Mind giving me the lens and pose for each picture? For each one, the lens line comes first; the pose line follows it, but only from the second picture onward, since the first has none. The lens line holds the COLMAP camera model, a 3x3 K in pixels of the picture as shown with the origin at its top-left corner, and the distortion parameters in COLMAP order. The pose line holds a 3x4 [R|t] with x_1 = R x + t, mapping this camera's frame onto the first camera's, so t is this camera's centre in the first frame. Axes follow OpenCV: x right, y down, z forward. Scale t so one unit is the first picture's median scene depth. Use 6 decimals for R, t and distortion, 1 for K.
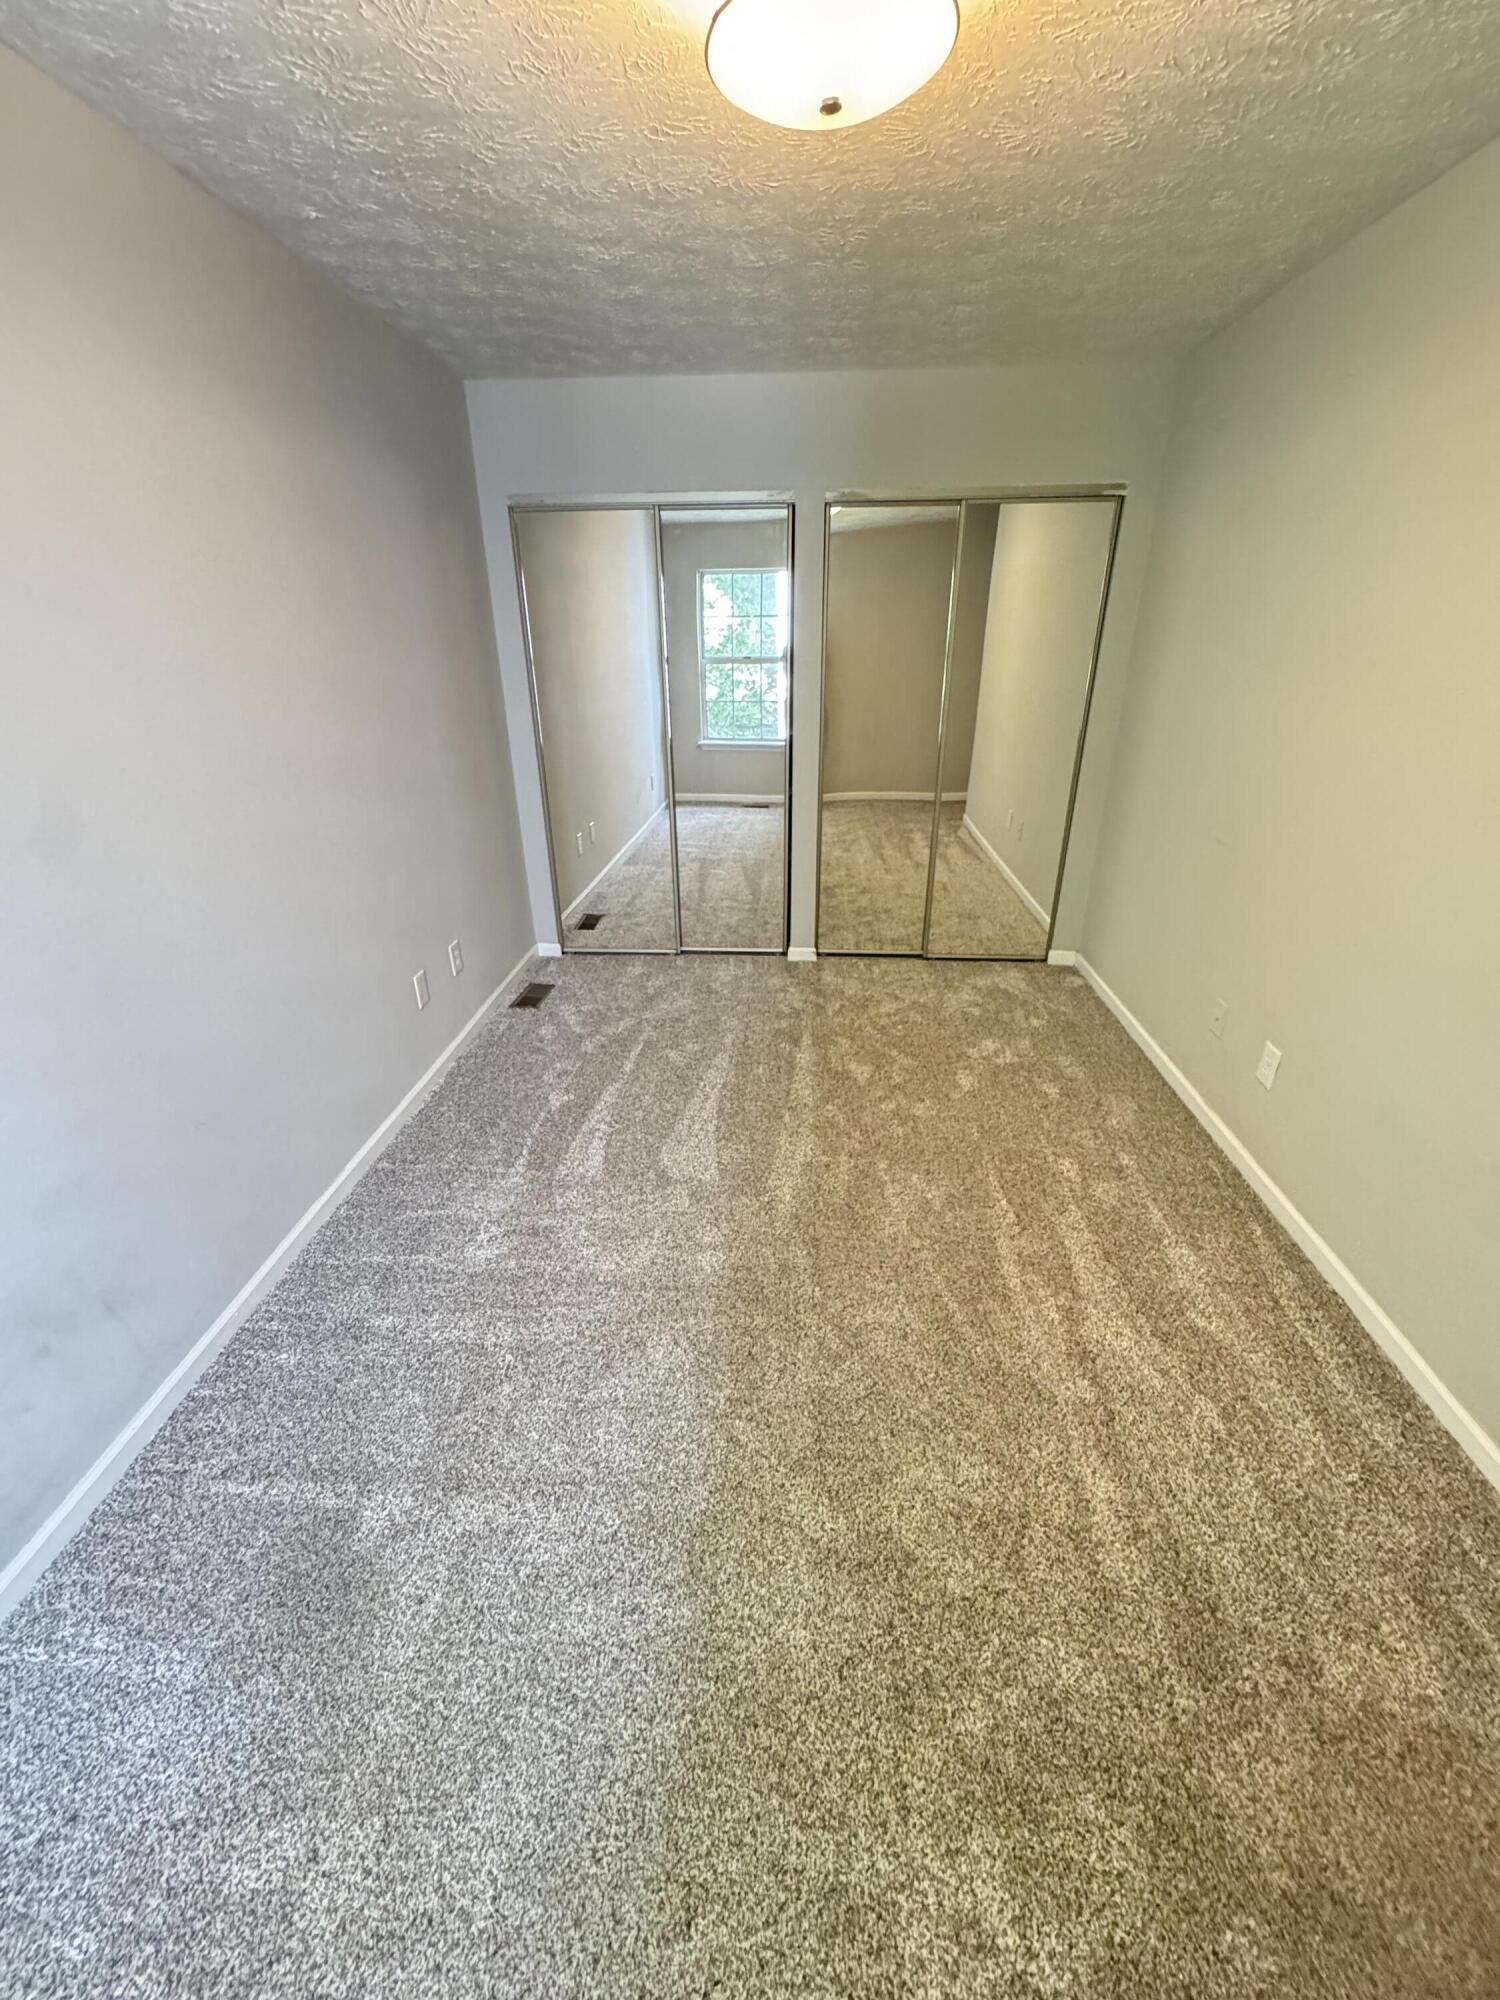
lens RADIAL K [[799.9, 0, 750.7], [0, 799.9, 1001.2], [0, 0, 1]] dist [-0.003757, 0.001084]
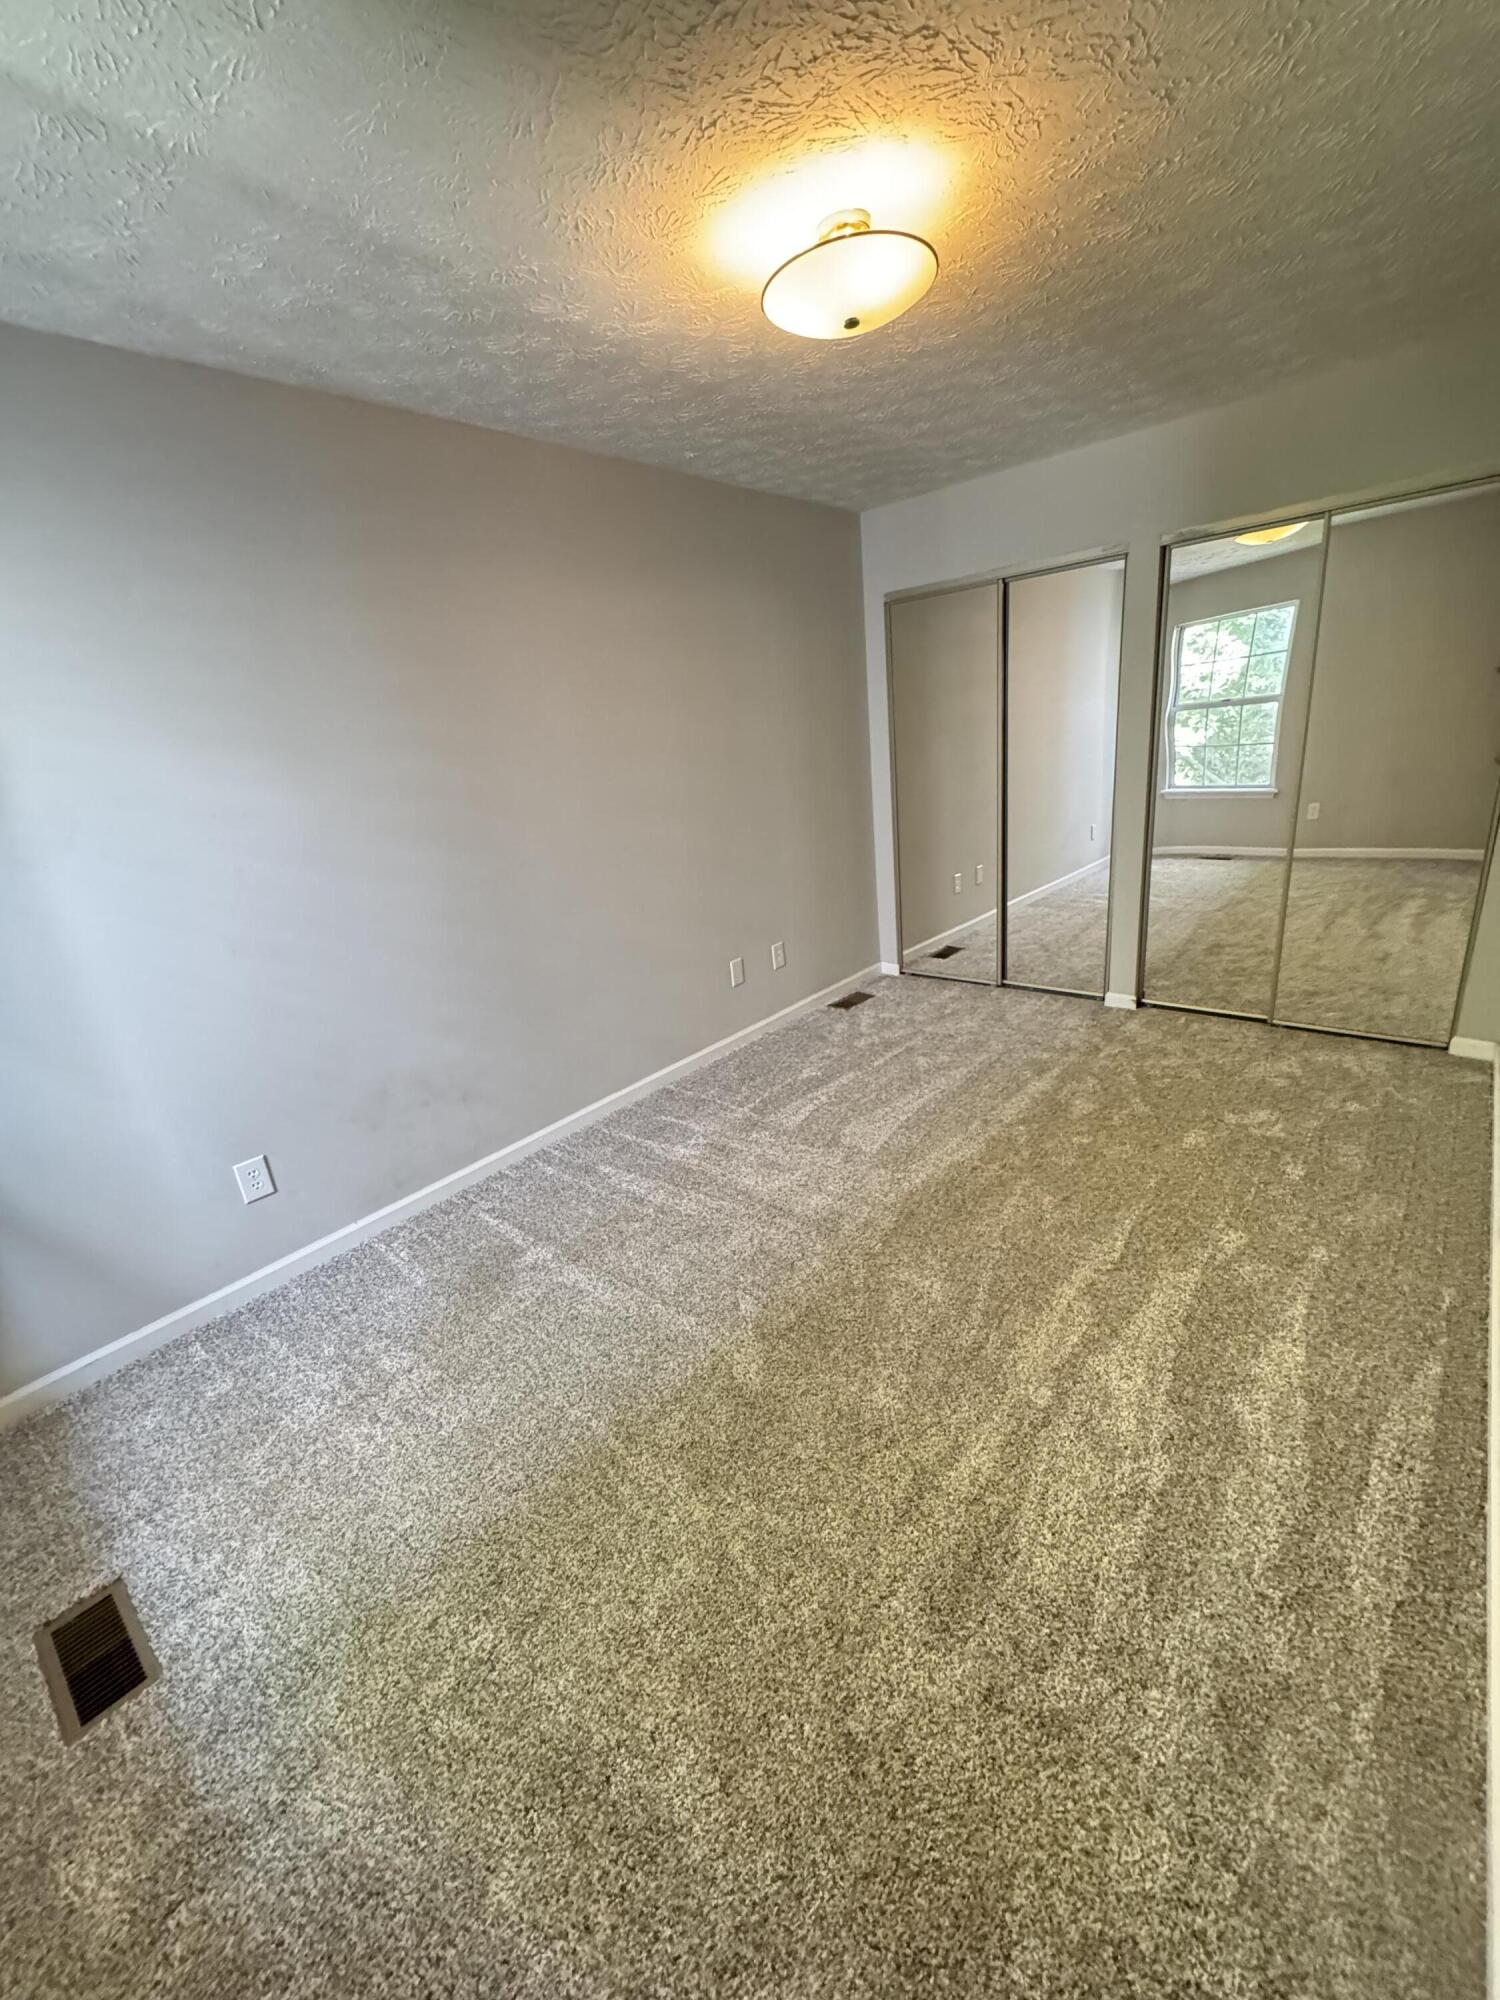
lens RADIAL K [[799.9, 0, 750.9], [0, 799.9, 1002.2], [0, 0, 1]] dist [-0.003757, 0.001084]
pose [[0.790425, 0.133567, -0.597819, 0.370052], [-0.176901, 0.984129, -0.014018, 0.044643], [0.586459, 0.116835, 0.801509, -0.038697]]
